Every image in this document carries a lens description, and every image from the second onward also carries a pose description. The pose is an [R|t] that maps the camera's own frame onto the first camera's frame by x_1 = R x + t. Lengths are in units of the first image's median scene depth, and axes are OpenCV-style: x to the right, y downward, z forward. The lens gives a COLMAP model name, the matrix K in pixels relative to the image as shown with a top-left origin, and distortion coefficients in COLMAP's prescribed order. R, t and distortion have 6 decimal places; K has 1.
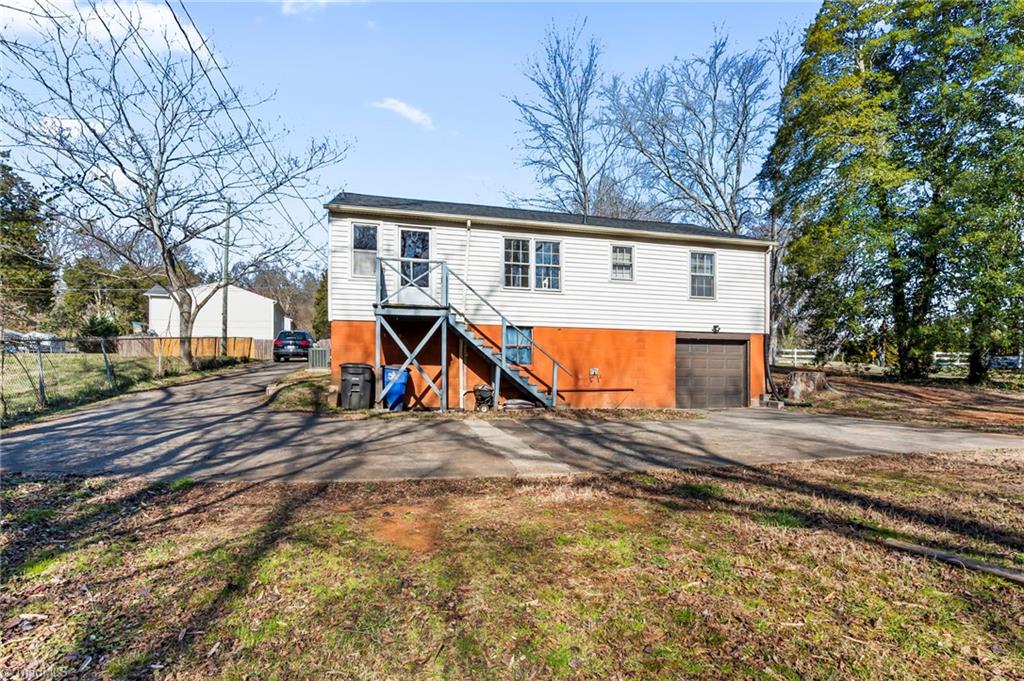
lens RADIAL K [[492.4, 0, 507.3], [0, 492.4, 369.7], [0, 0, 1]] dist [-0.004586, -0.000101]
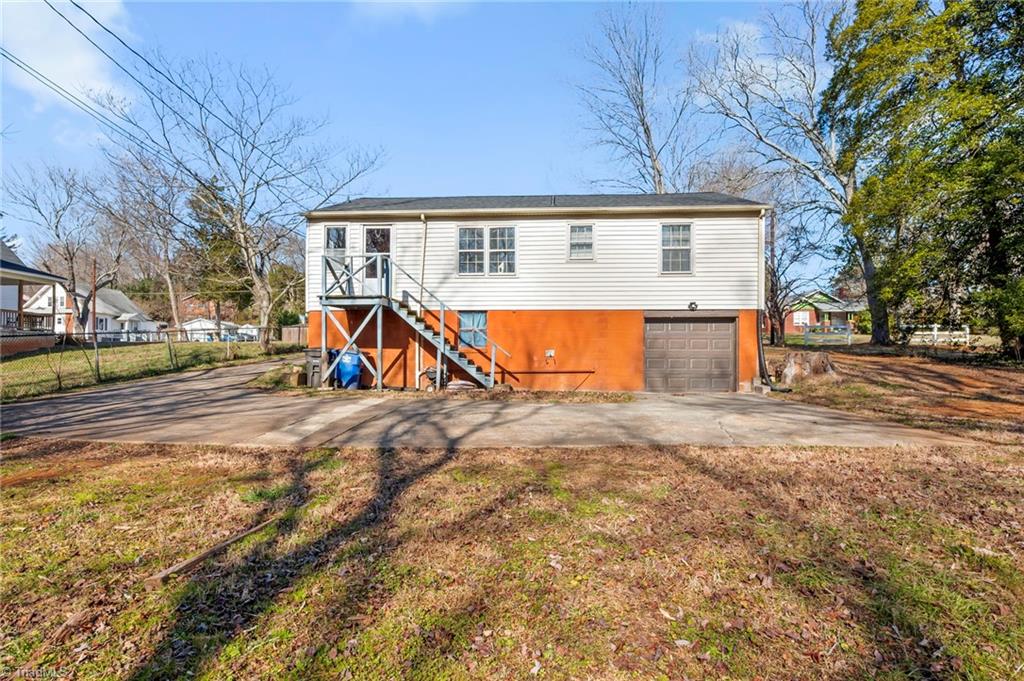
lens RADIAL K [[492.4, 0, 545.8], [0, 492.4, 348.1], [0, 0, 1]] dist [-0.004586, -0.000101]
pose [[0.954128, -0.009501, -0.299249, 0.472582], [0.006740, 0.999925, -0.010257, 0.003345], [0.299324, 0.007769, 0.954120, 0.048363]]
